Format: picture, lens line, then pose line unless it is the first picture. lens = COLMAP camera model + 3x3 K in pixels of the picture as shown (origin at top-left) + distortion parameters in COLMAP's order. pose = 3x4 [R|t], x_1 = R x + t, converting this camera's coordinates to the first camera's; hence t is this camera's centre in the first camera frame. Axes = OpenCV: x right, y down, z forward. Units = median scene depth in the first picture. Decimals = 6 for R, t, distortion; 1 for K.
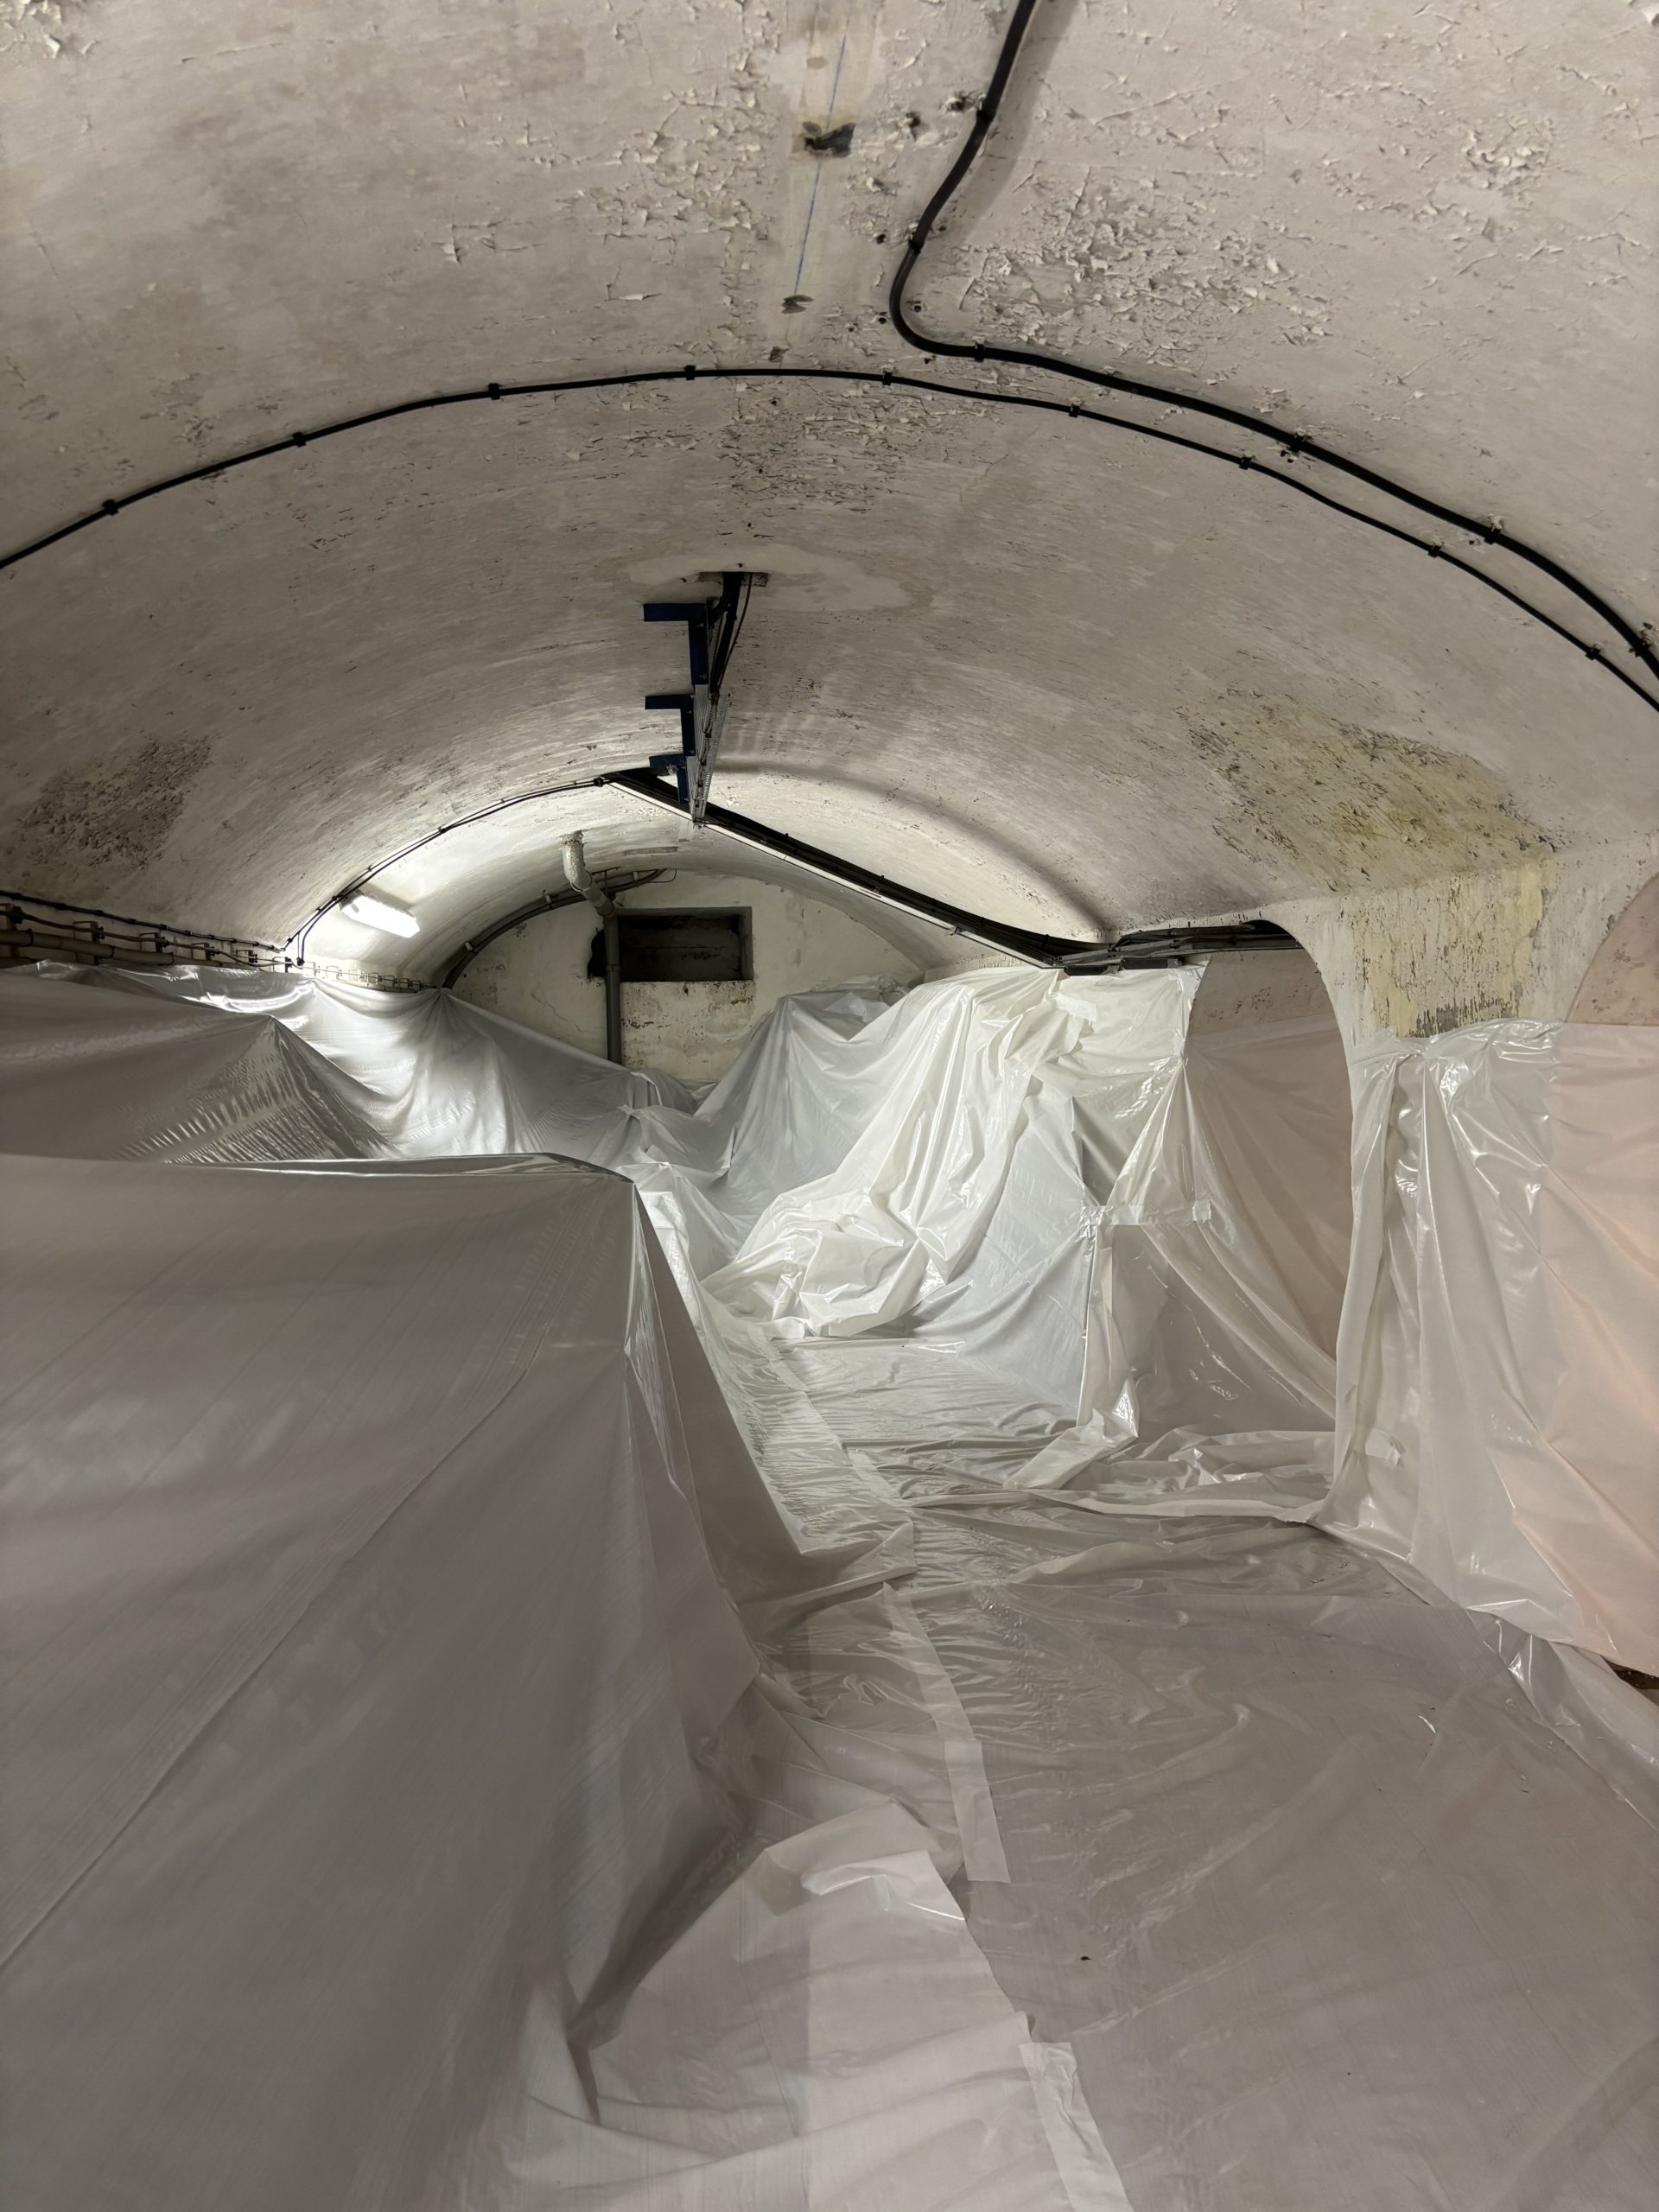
lens RADIAL K [[1696.9, 0, 832.8], [0, 1696.9, 1093.2], [0, 0, 1]] dist [0.095610, -0.141638]
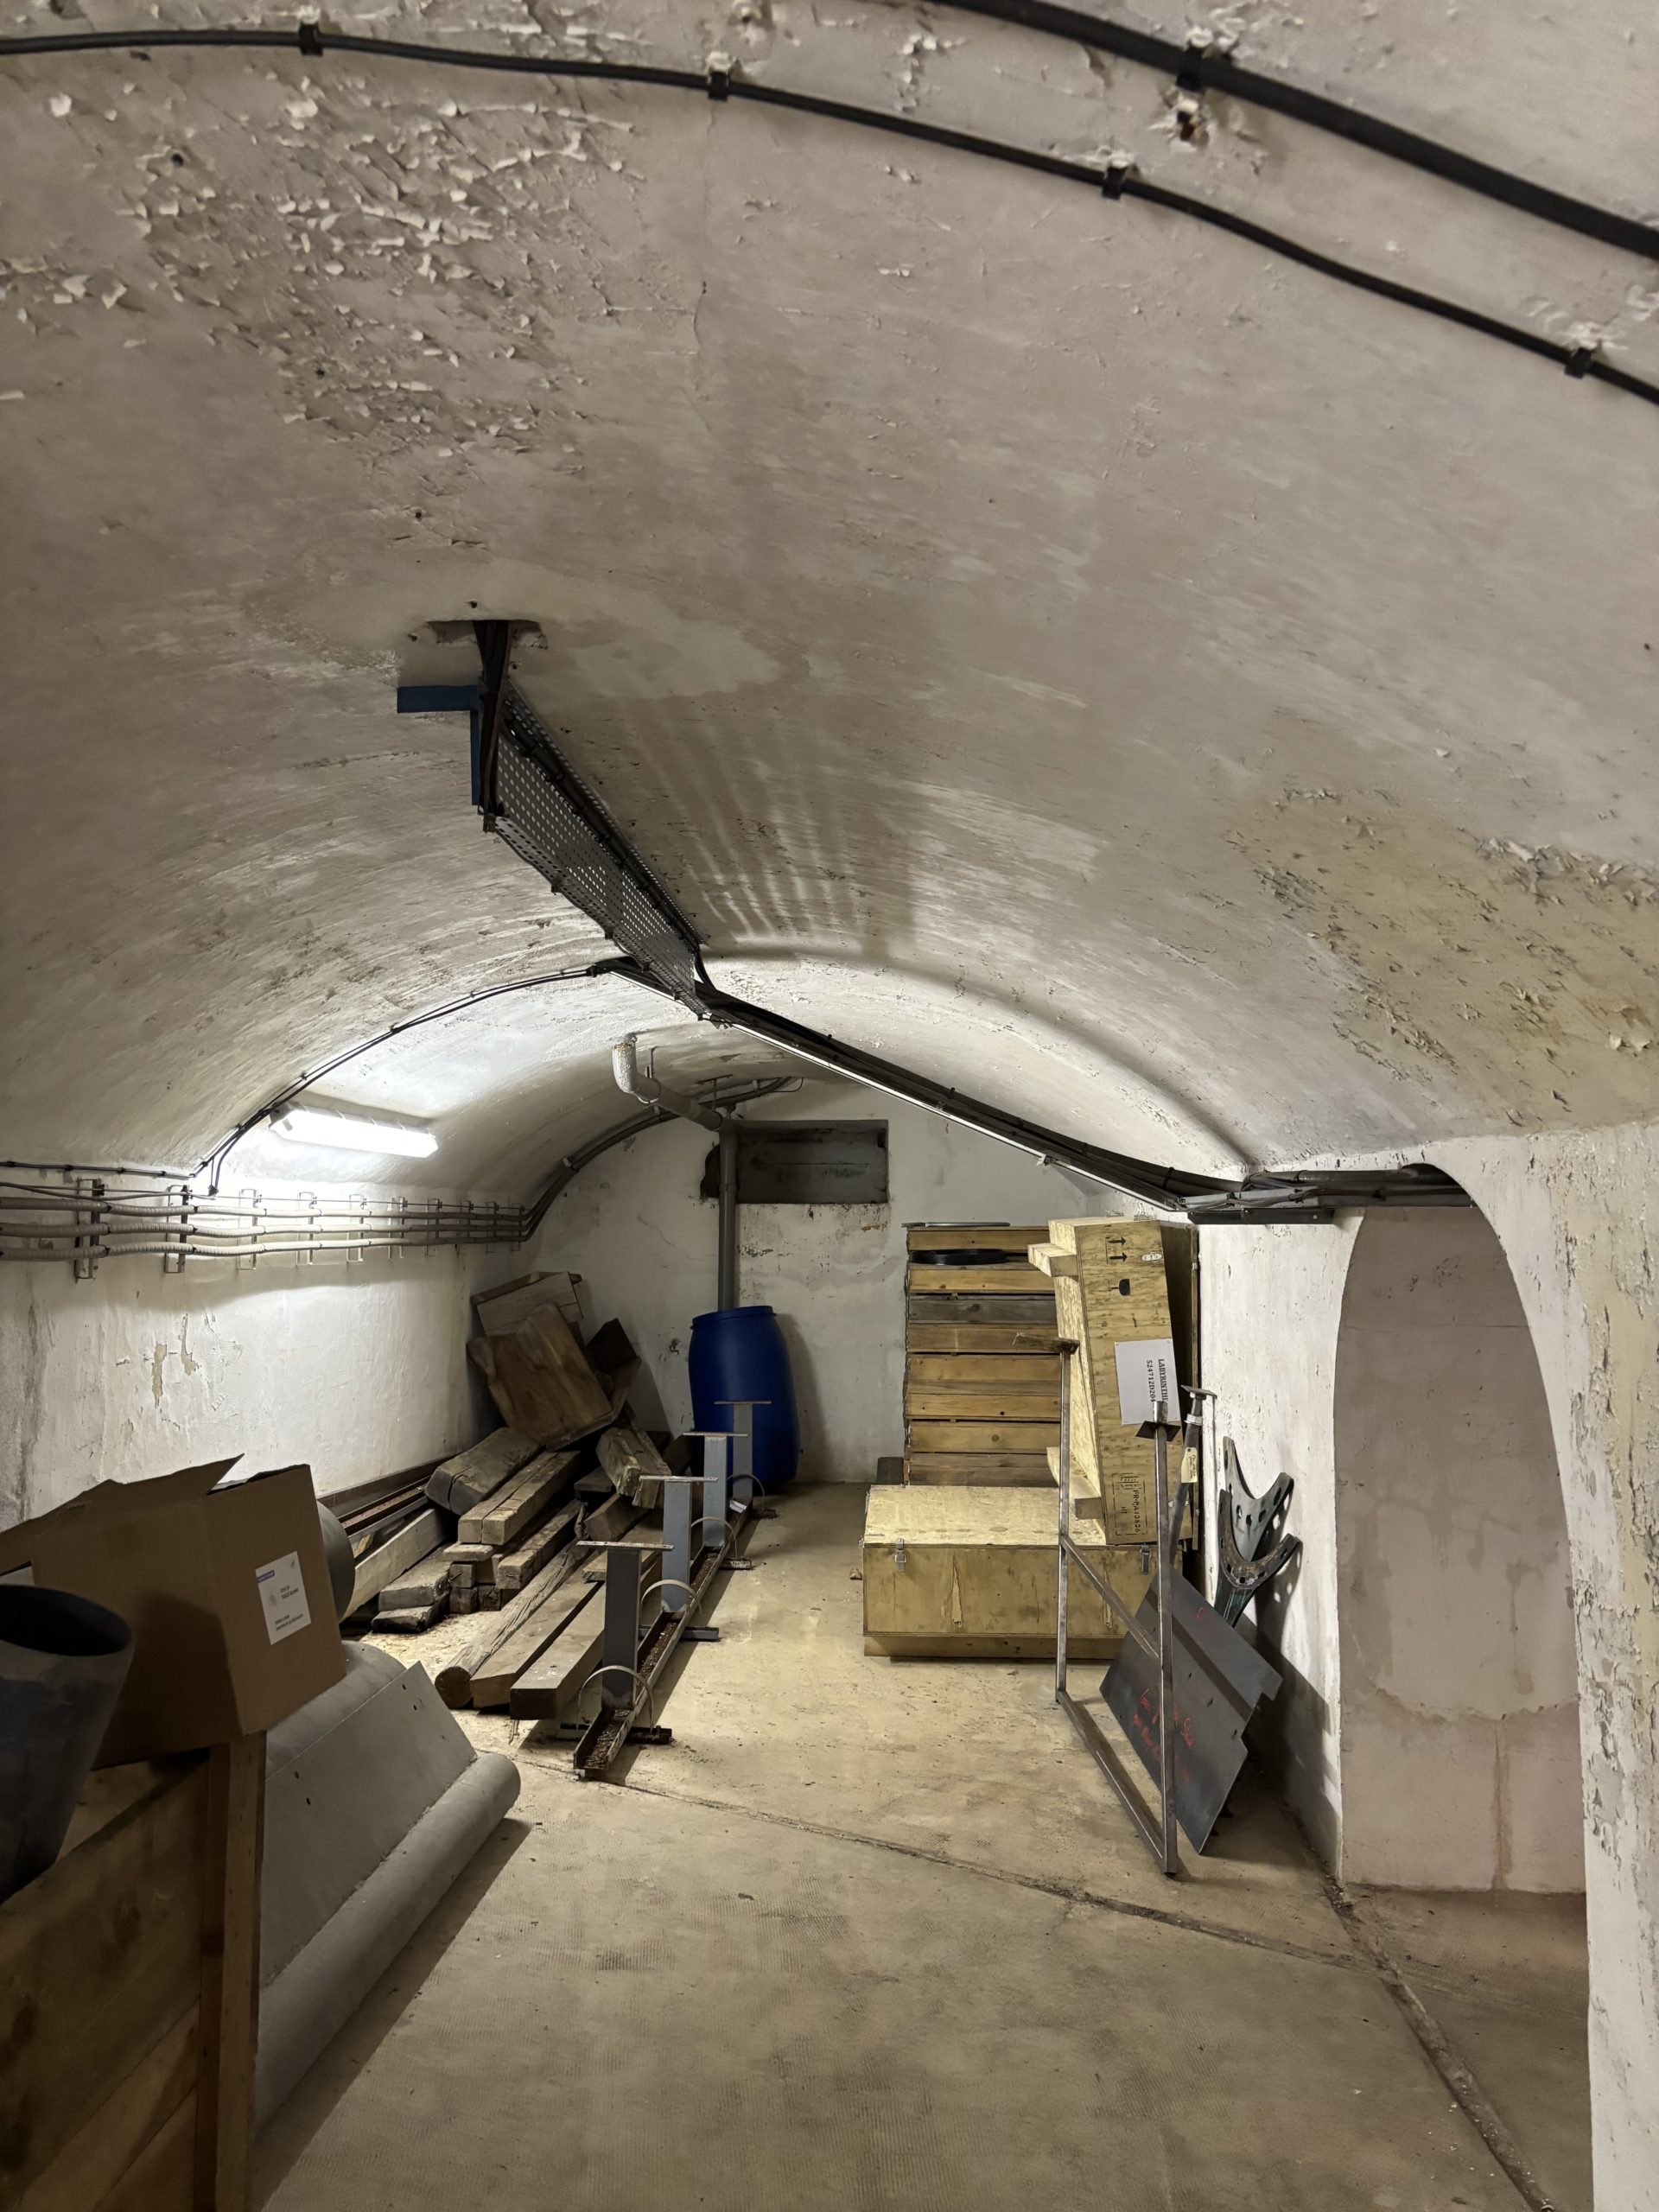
lens RADIAL K [[1696.9, 0, 832.8], [0, 1696.9, 1093.2], [0, 0, 1]] dist [0.095610, -0.141638]
pose [[0.988938, 0.009232, -0.148040, 0.124669], [-0.026989, 0.992600, -0.118395, -0.044192], [0.145852, 0.121080, 0.981869, 0.310731]]
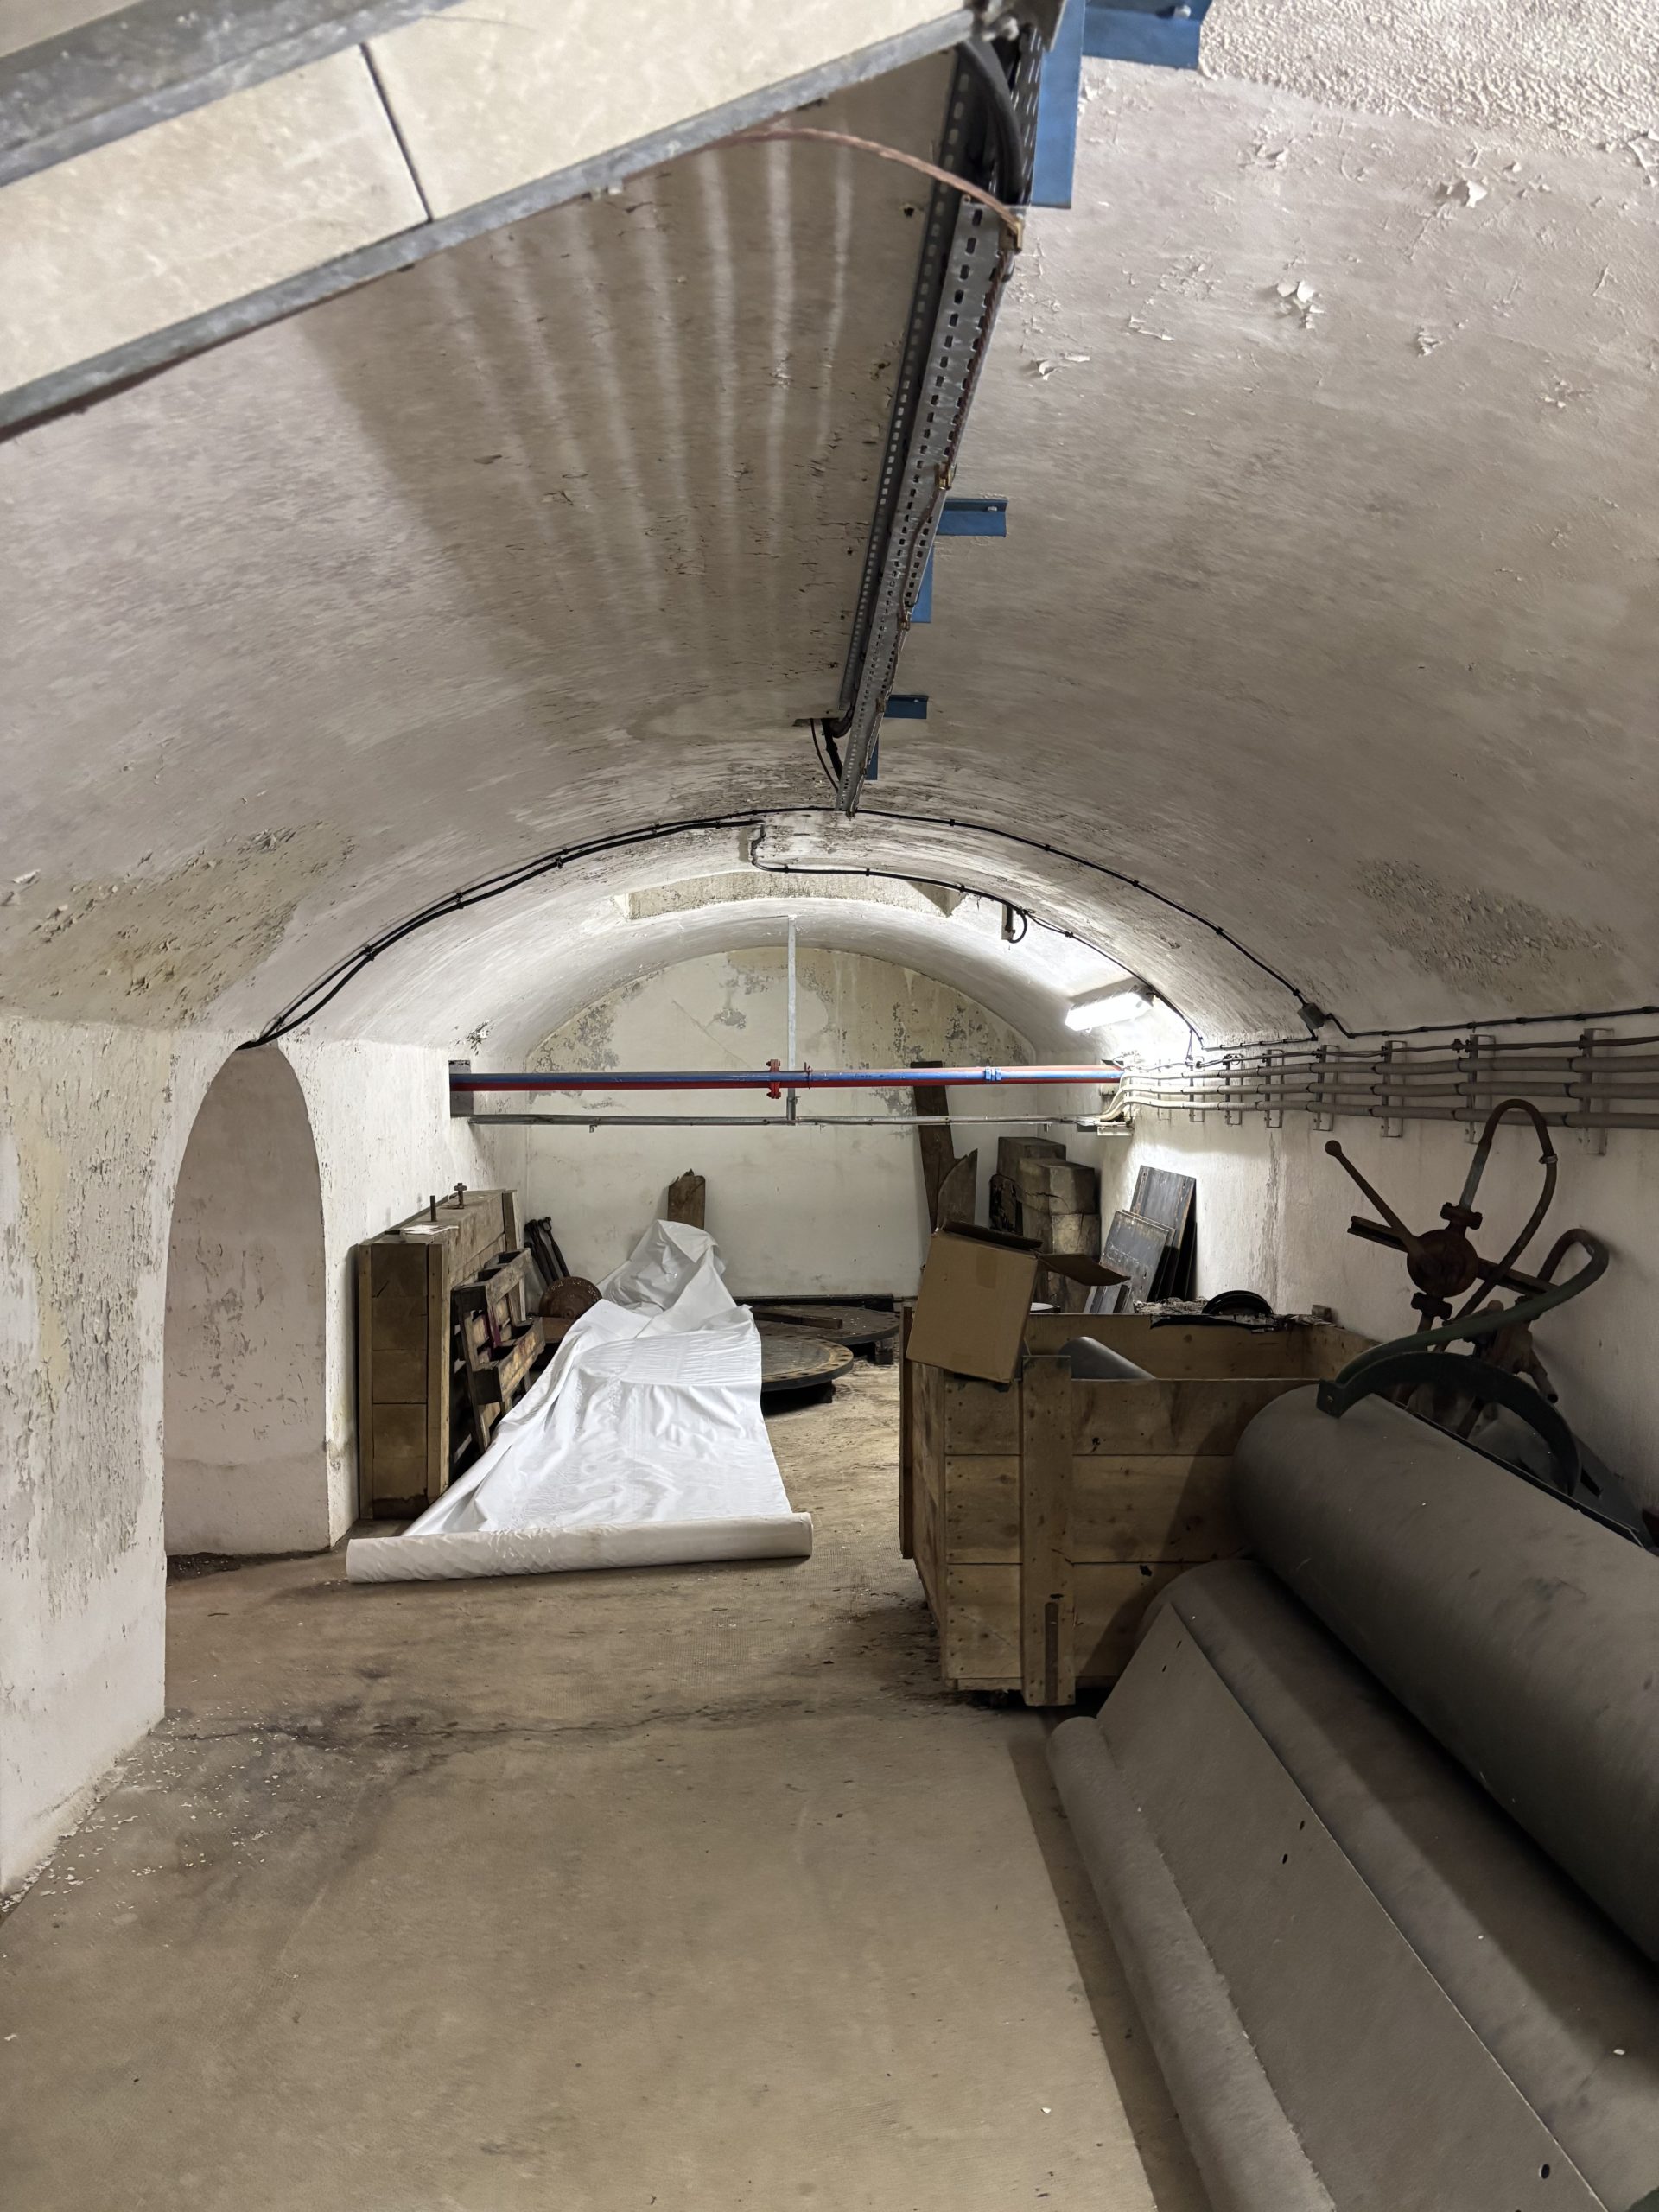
lens RADIAL K [[1696.9, 0, 832.8], [0, 1696.9, 1093.2], [0, 0, 1]] dist [0.095610, -0.141638]
pose [[-0.997700, 0.023982, 0.063396, -0.091081], [0.026813, 0.998663, 0.044189, -0.093292], [-0.062251, 0.045787, -0.997010, 1.528503]]
